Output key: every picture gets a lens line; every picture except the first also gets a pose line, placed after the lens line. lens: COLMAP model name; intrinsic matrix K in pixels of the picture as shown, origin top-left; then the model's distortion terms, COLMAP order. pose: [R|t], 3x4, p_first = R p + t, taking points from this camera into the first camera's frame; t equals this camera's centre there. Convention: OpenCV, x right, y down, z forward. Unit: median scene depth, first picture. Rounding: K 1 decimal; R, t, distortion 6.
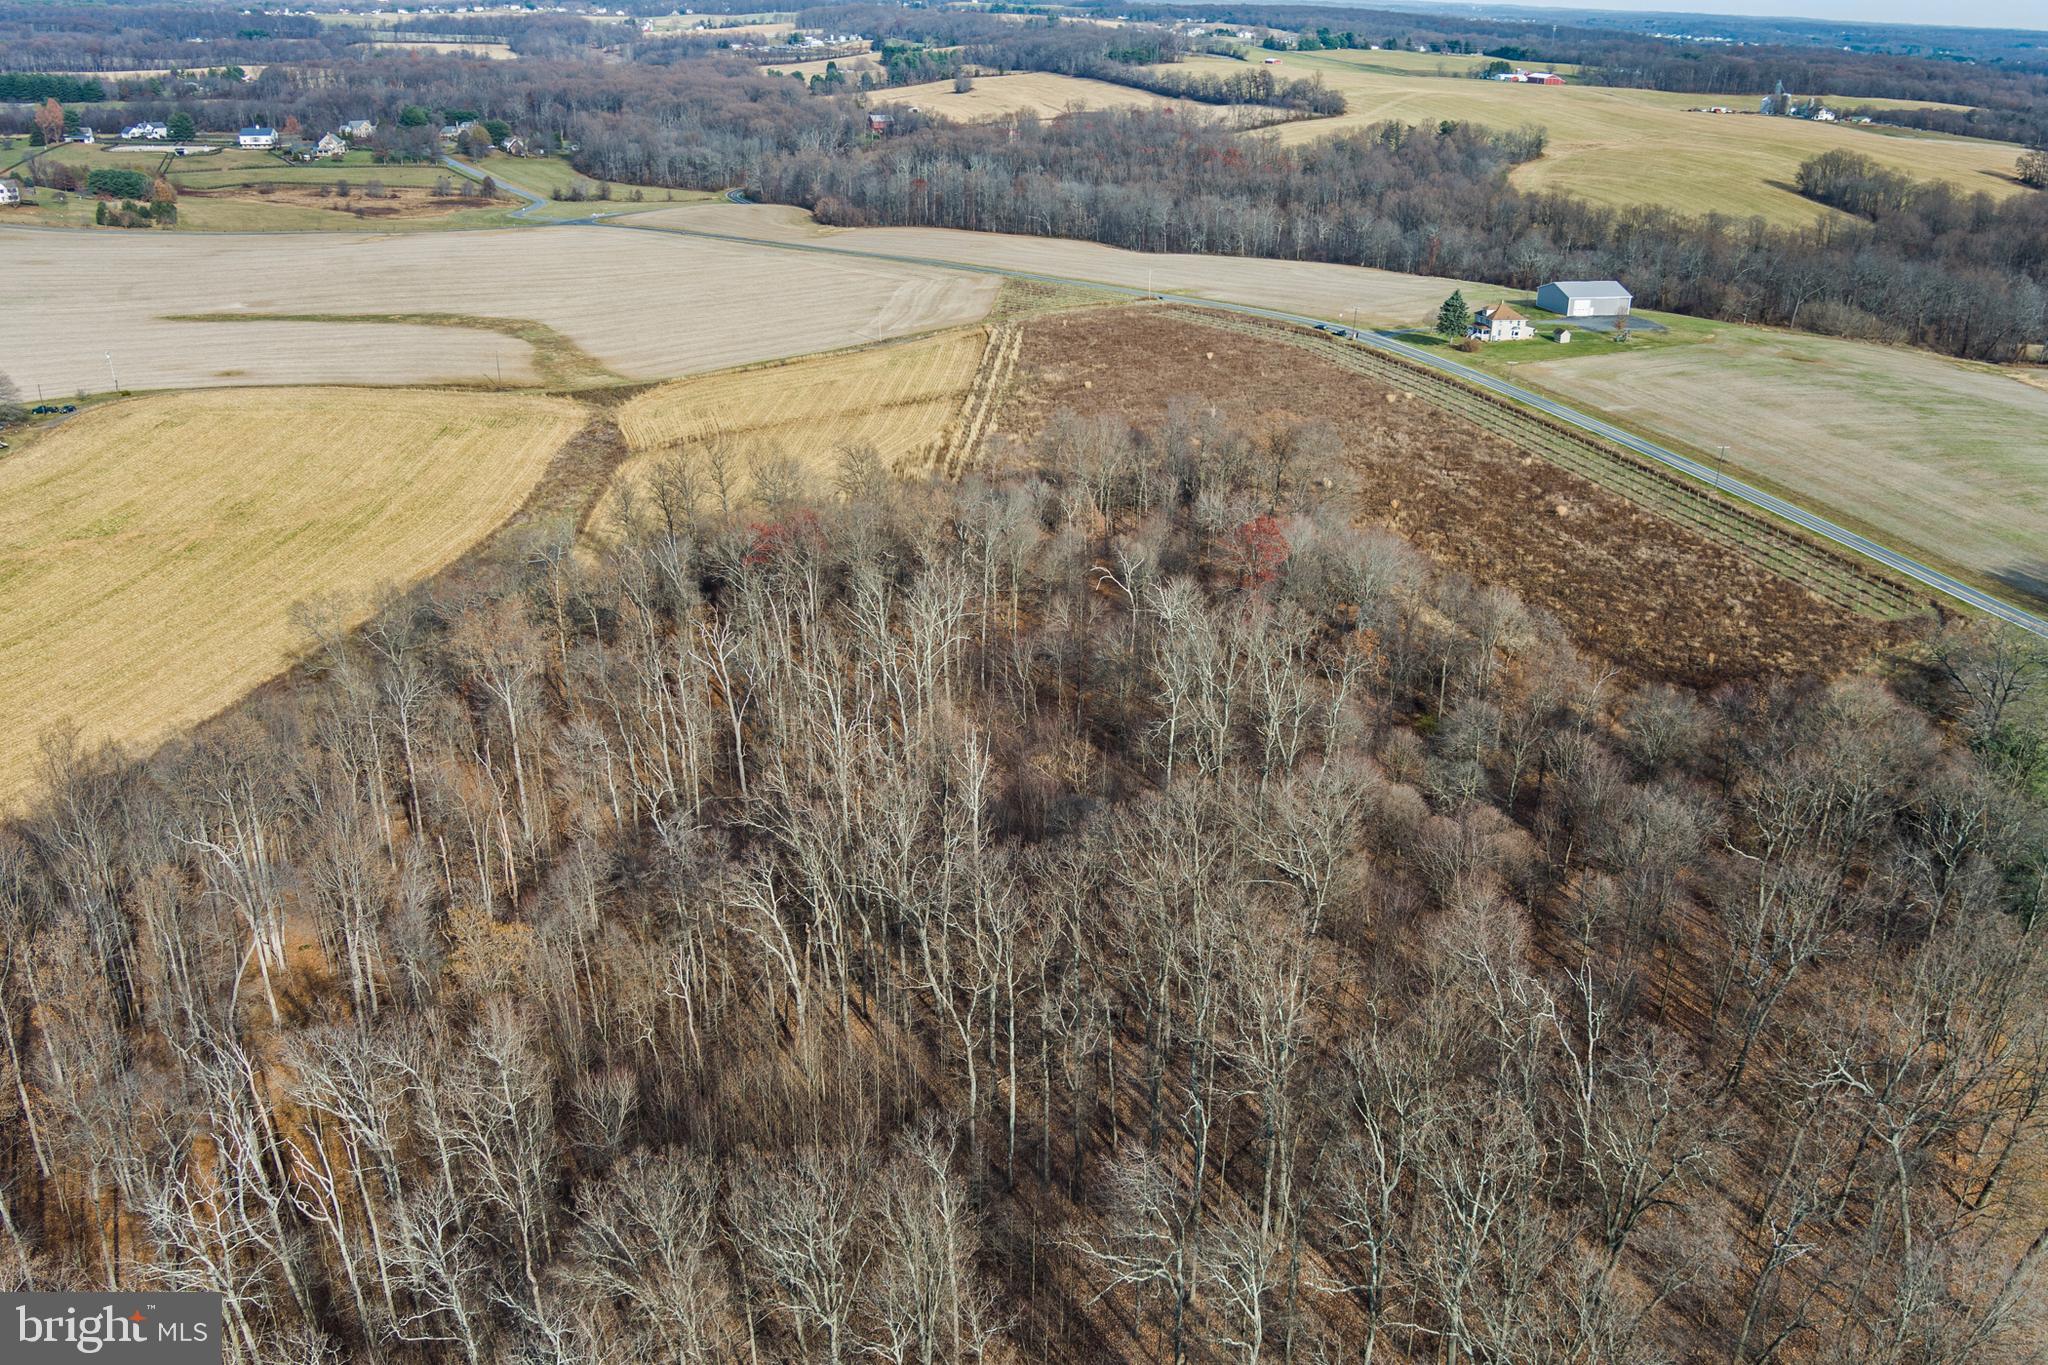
lens RADIAL K [[1677.4, 0, 1026.3], [0, 1677.4, 678.0], [0, 0, 1]] dist [-0.076952, 0.019186]
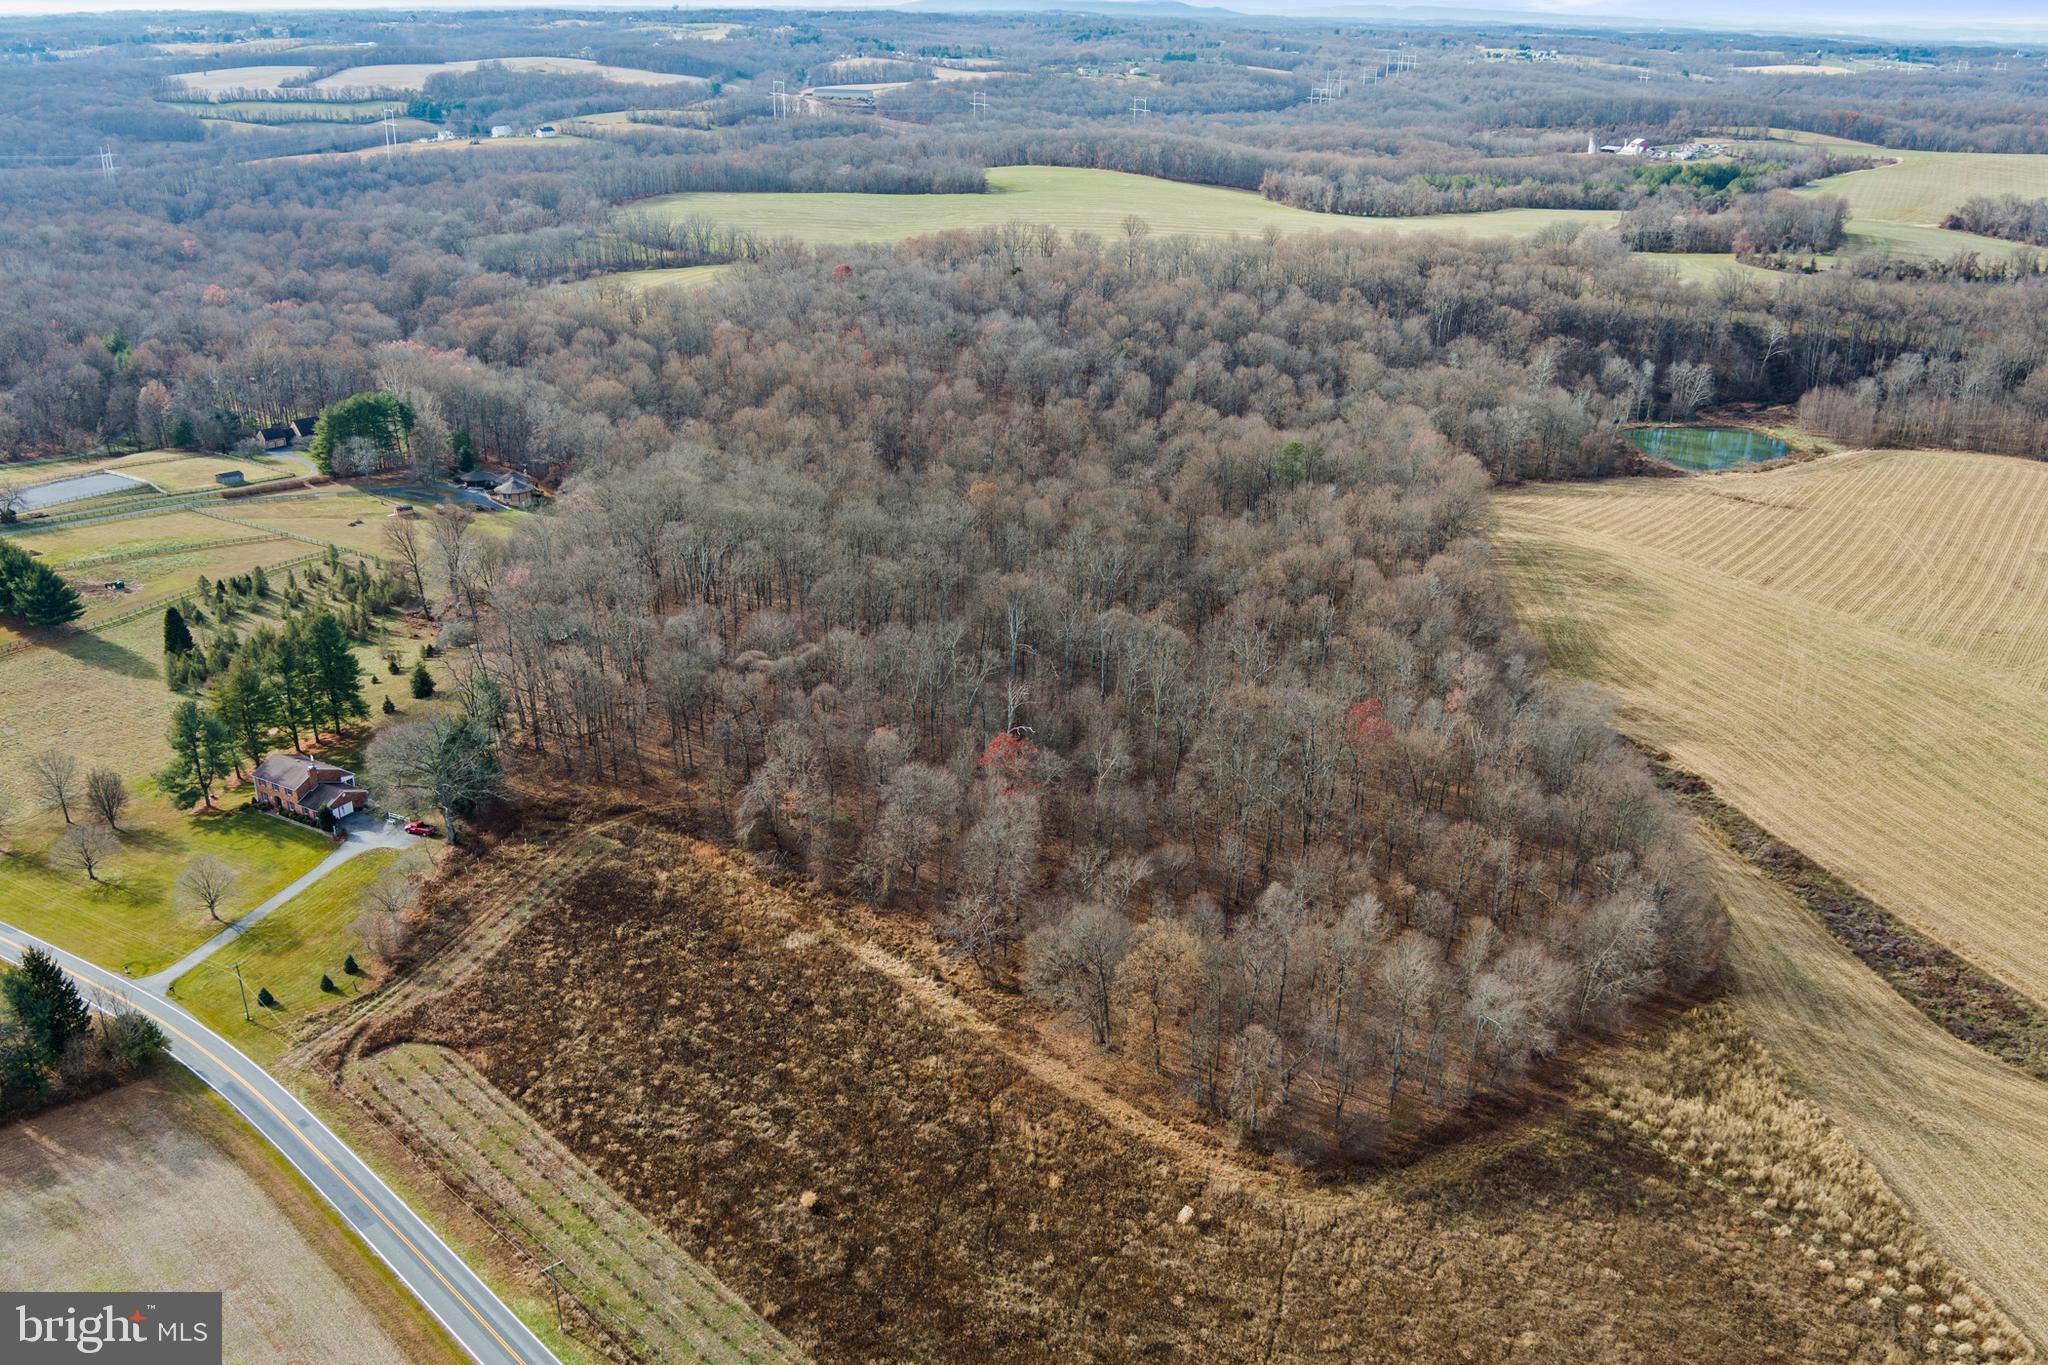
lens RADIAL K [[1712.5, 0, 1023.6], [0, 1712.5, 675.7], [0, 0, 1]] dist [-0.079471, 0.026101]
pose [[-0.868683, 0.158104, -0.469460, 0.180302], [-0.220168, 0.725725, 0.651804, -0.238443], [0.443752, 0.669572, -0.595616, 0.442116]]
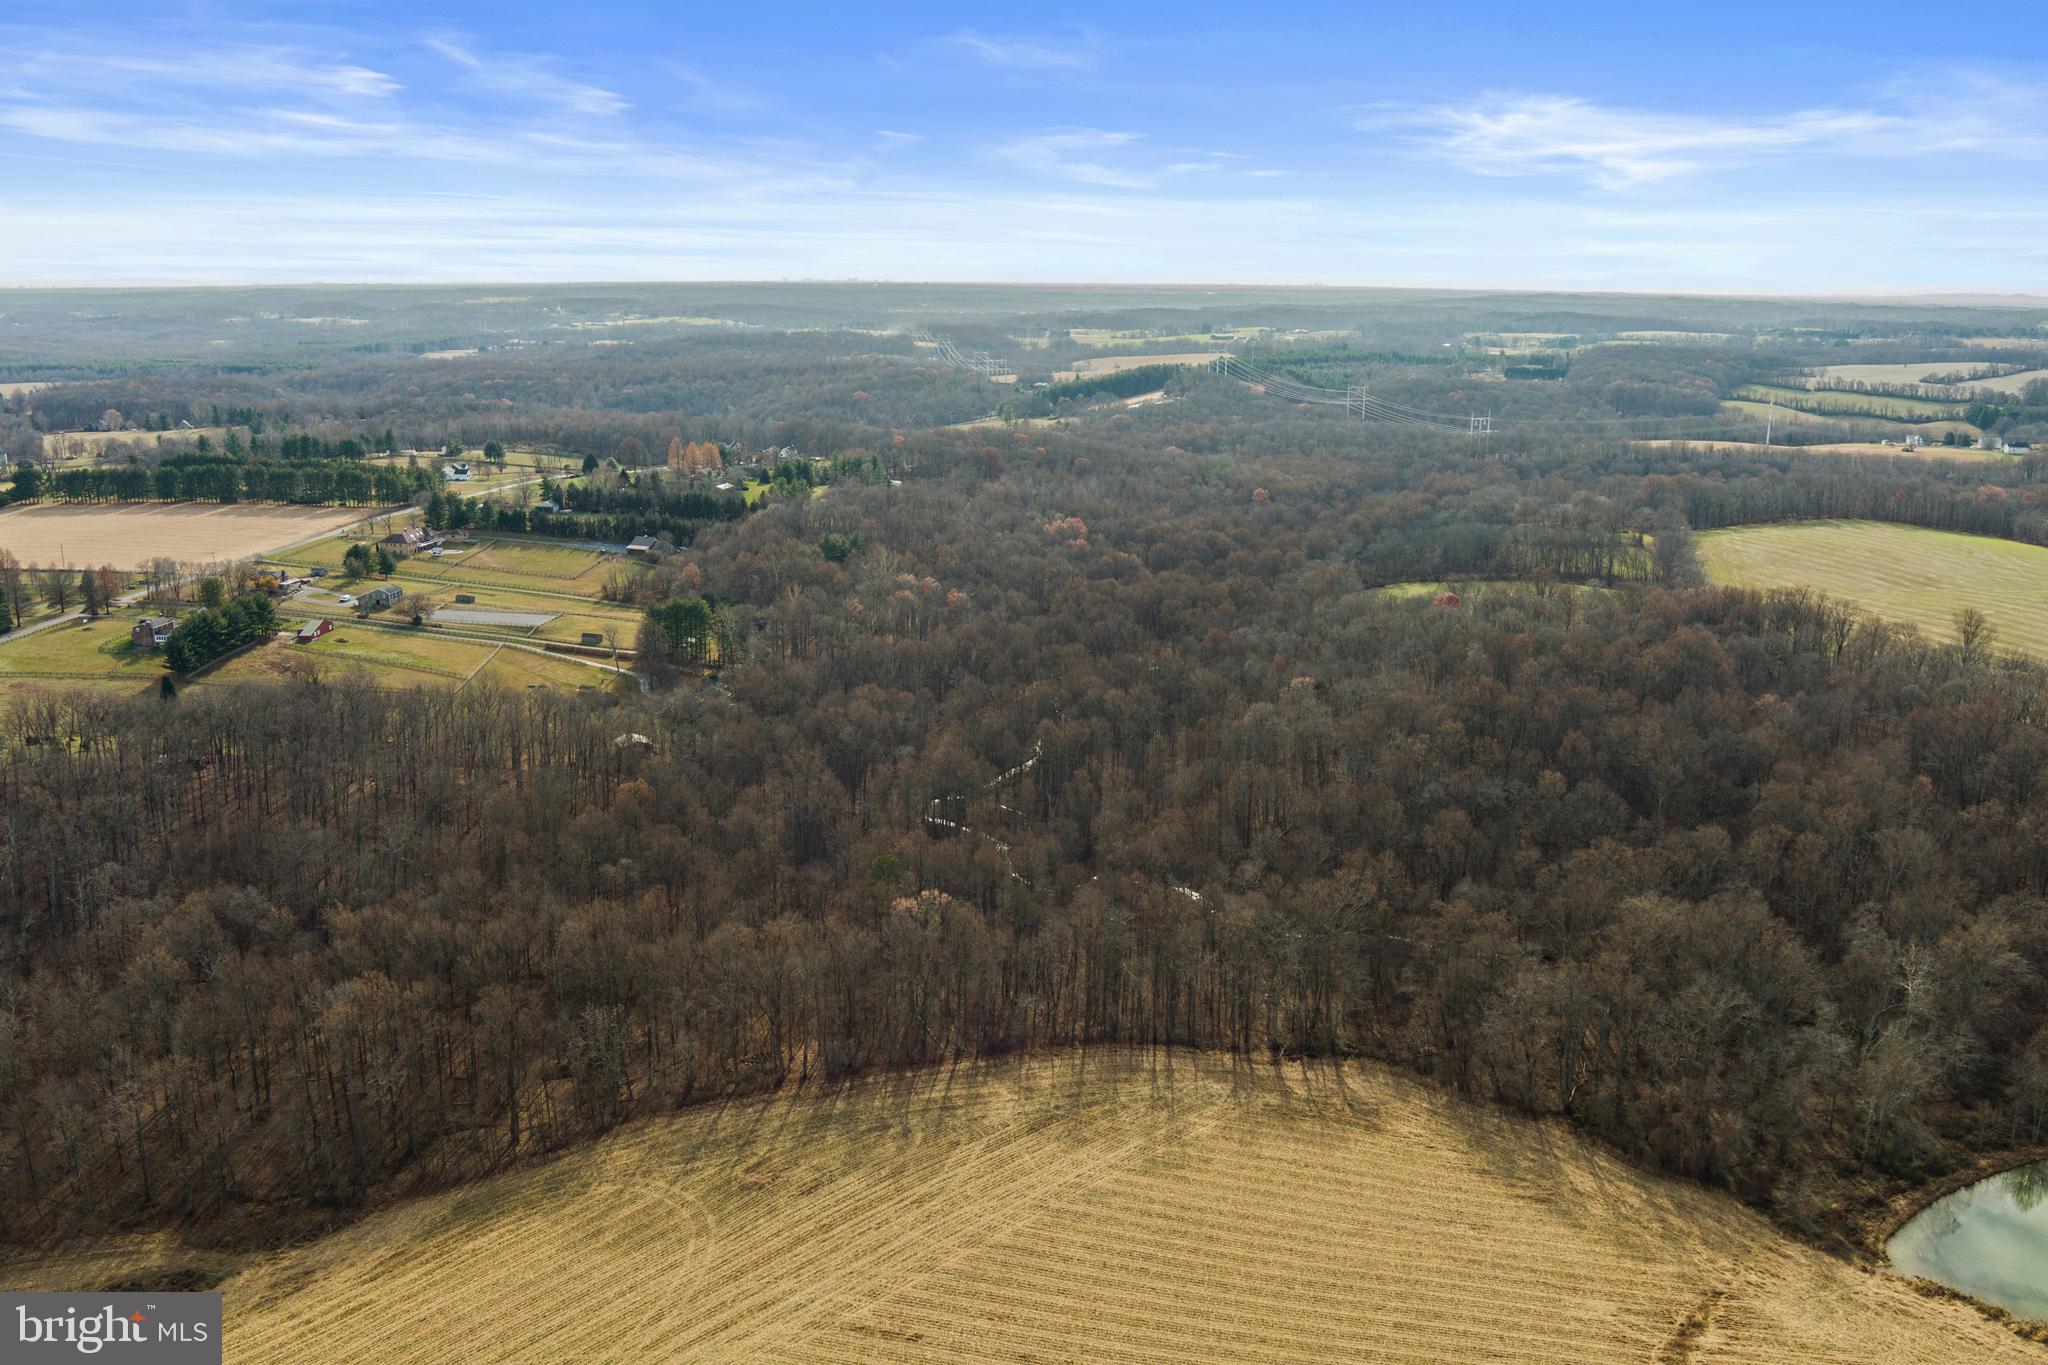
lens RADIAL K [[1701.9, 0, 1024.9], [0, 1701.9, 678.7], [0, 0, 1]] dist [-0.070097, 0.002294]
pose [[-0.829435, -0.153151, 0.537199, -0.432369], [0.198910, 0.817672, 0.540229, -0.194258], [-0.521989, 0.554939, -0.647742, 0.314941]]
